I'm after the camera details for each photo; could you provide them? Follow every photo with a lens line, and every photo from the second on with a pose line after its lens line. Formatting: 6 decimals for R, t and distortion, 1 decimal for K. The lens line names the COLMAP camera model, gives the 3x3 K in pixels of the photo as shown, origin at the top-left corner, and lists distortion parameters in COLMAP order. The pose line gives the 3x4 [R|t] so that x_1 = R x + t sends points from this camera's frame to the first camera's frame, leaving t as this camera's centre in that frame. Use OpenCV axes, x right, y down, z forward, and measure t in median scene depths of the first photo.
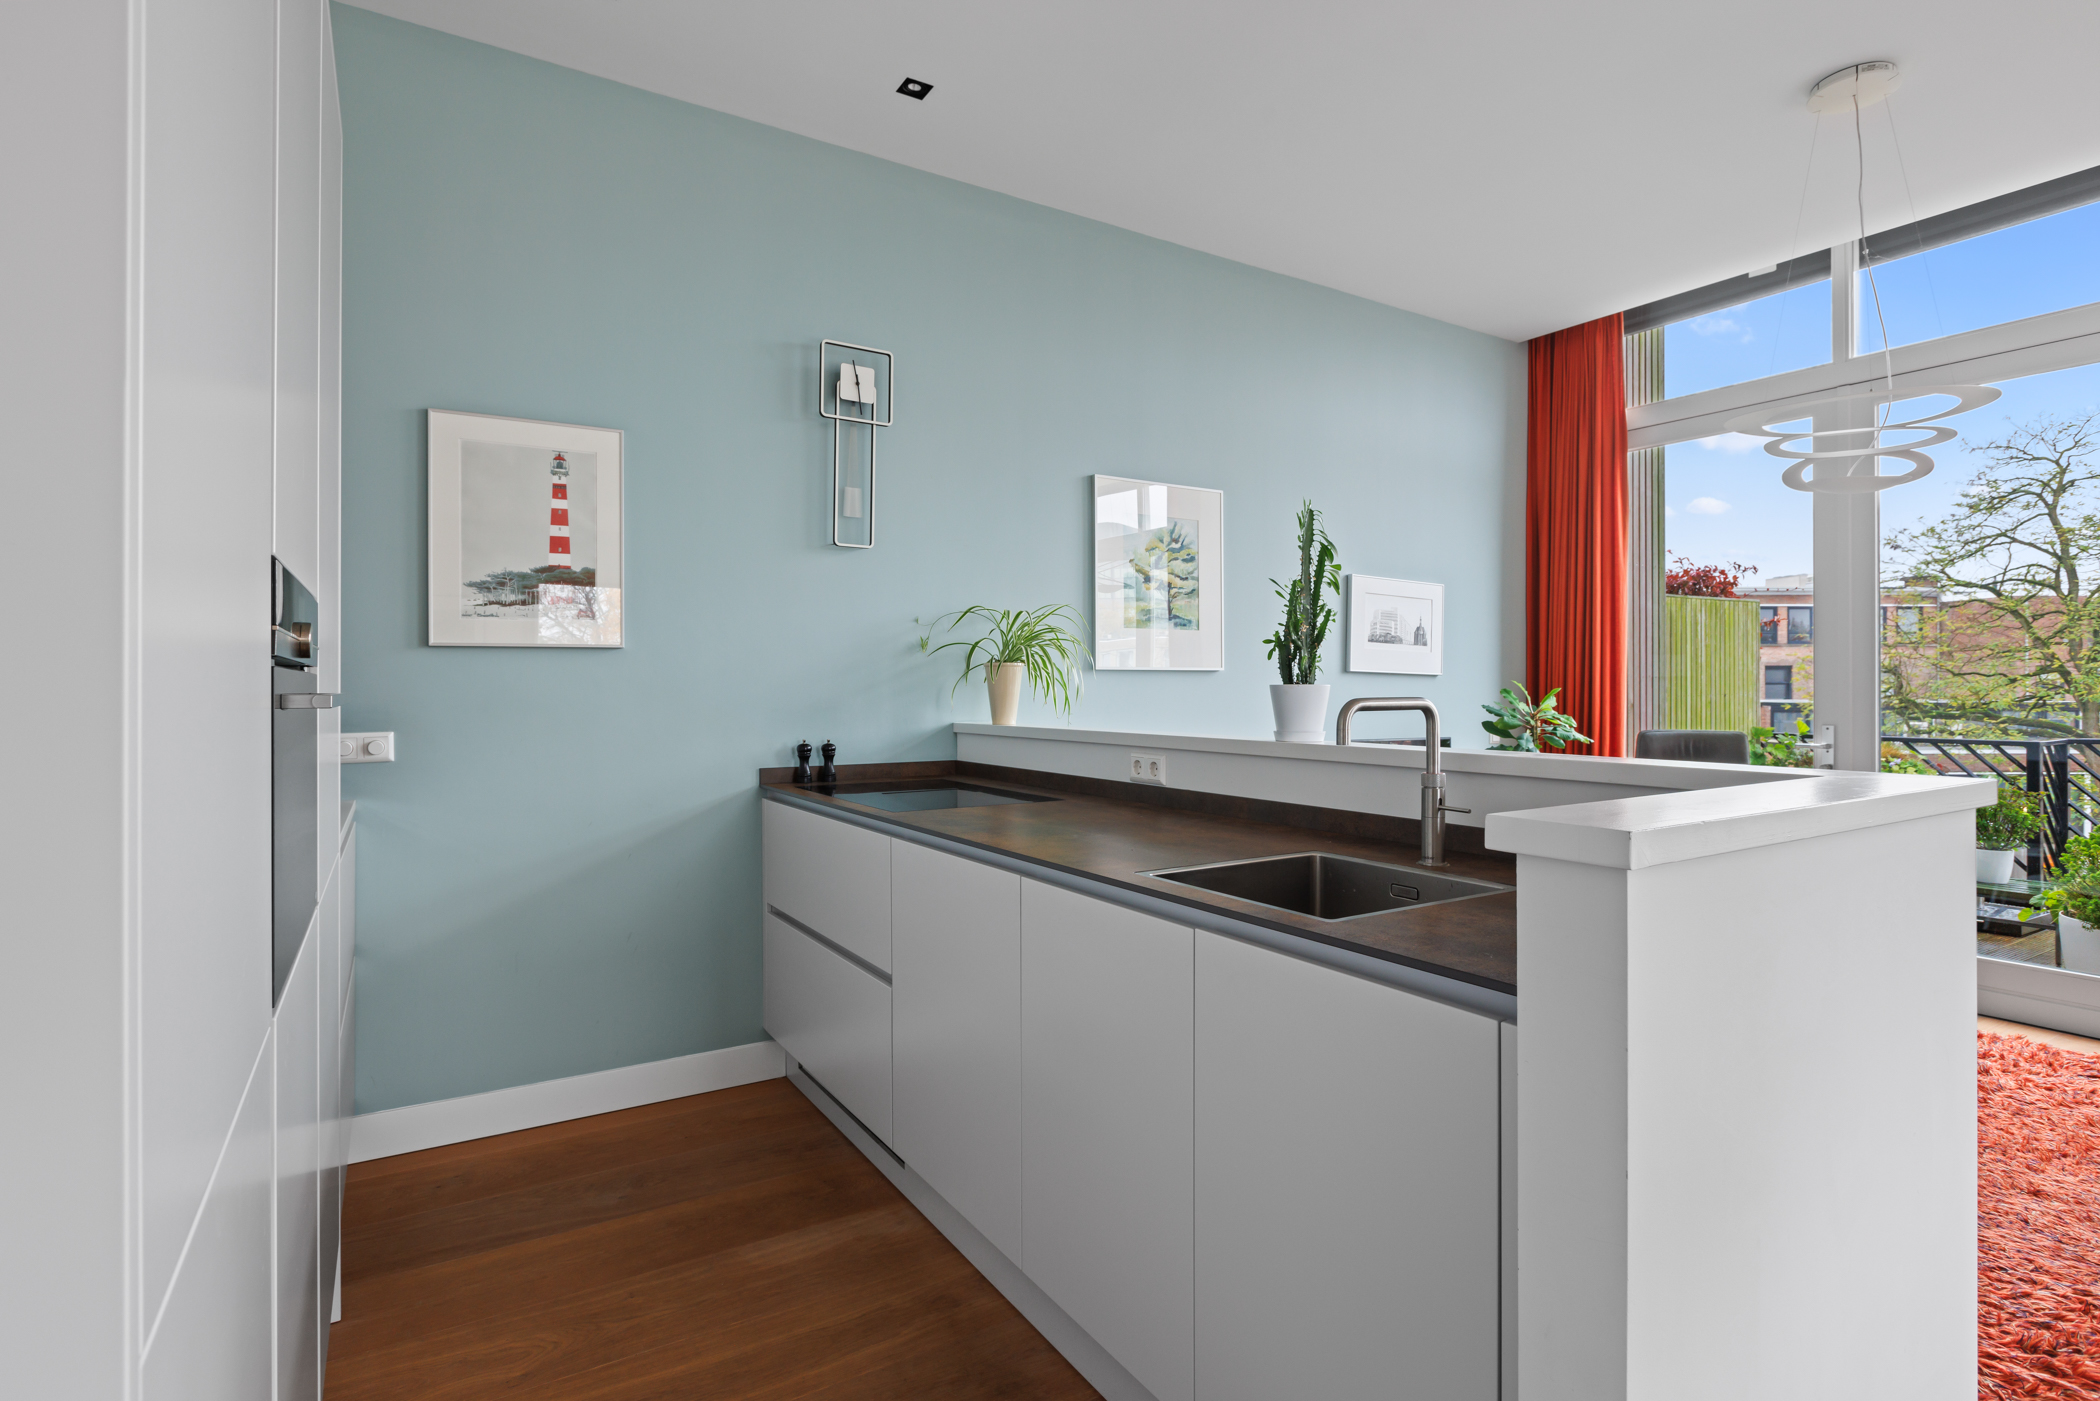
lens RADIAL K [[1061.7, 0, 1063.8], [0, 1061.7, 689.3], [0, 0, 1]] dist [0.013025, -0.000484]
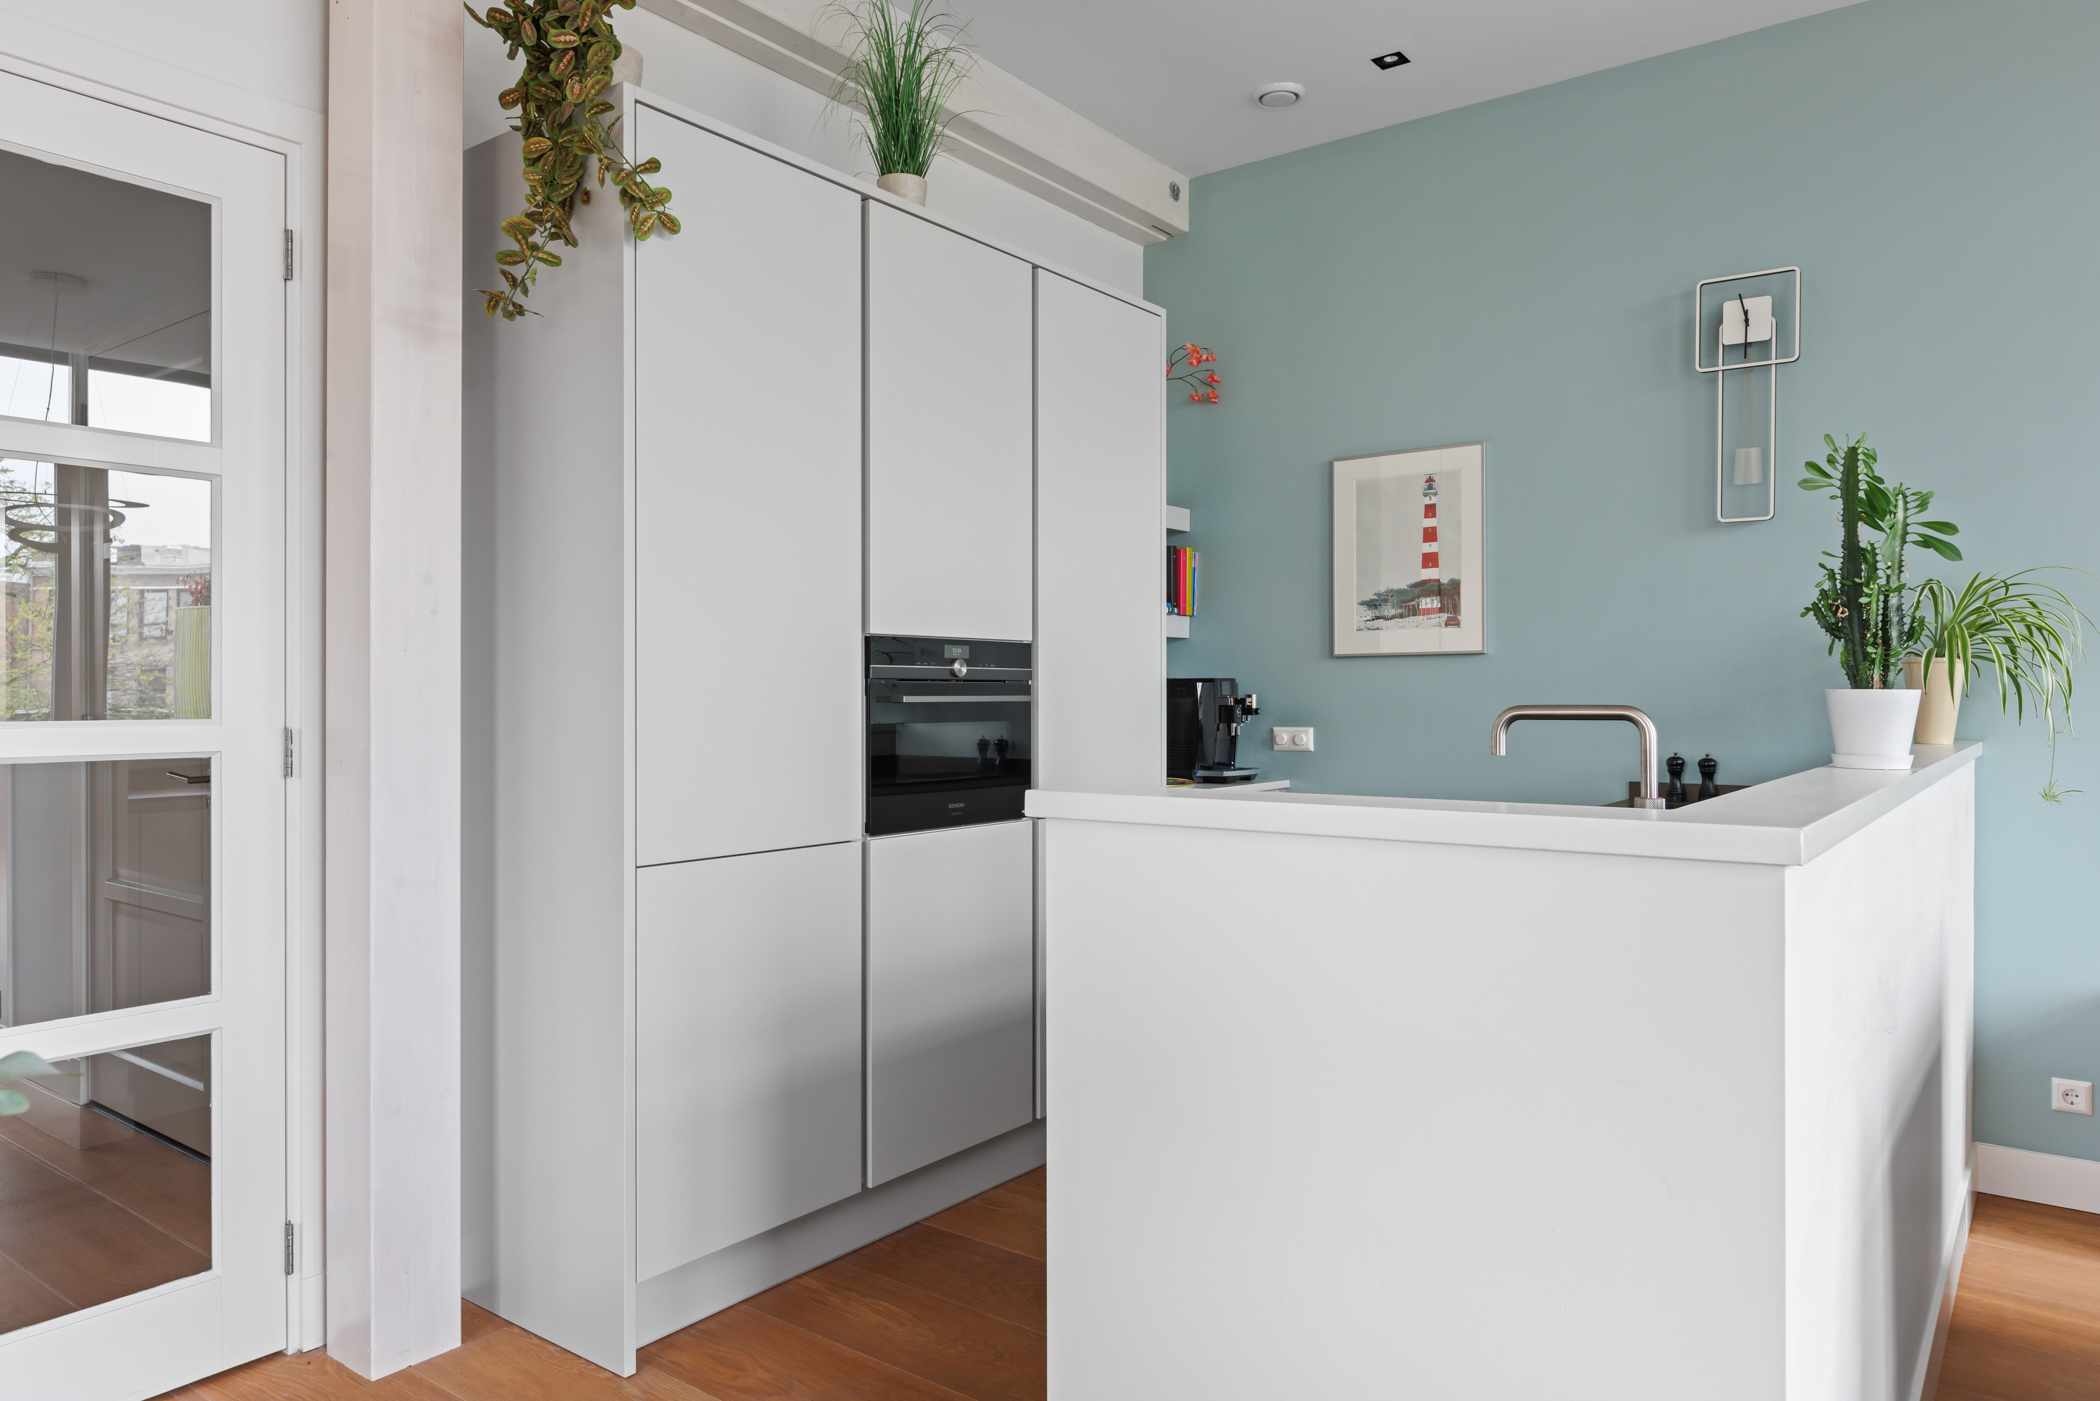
lens RADIAL K [[1365.7, 0, 1033.4], [0, 1365.7, 693.2], [0, 0, 1]] dist [-0.002751, -0.011018]
pose [[0.343576, 0.001430, -0.939124, 0.692214], [-0.001280, 0.999999, 0.001054, -0.001070], [0.939124, 0.000840, 0.343577, 0.142306]]
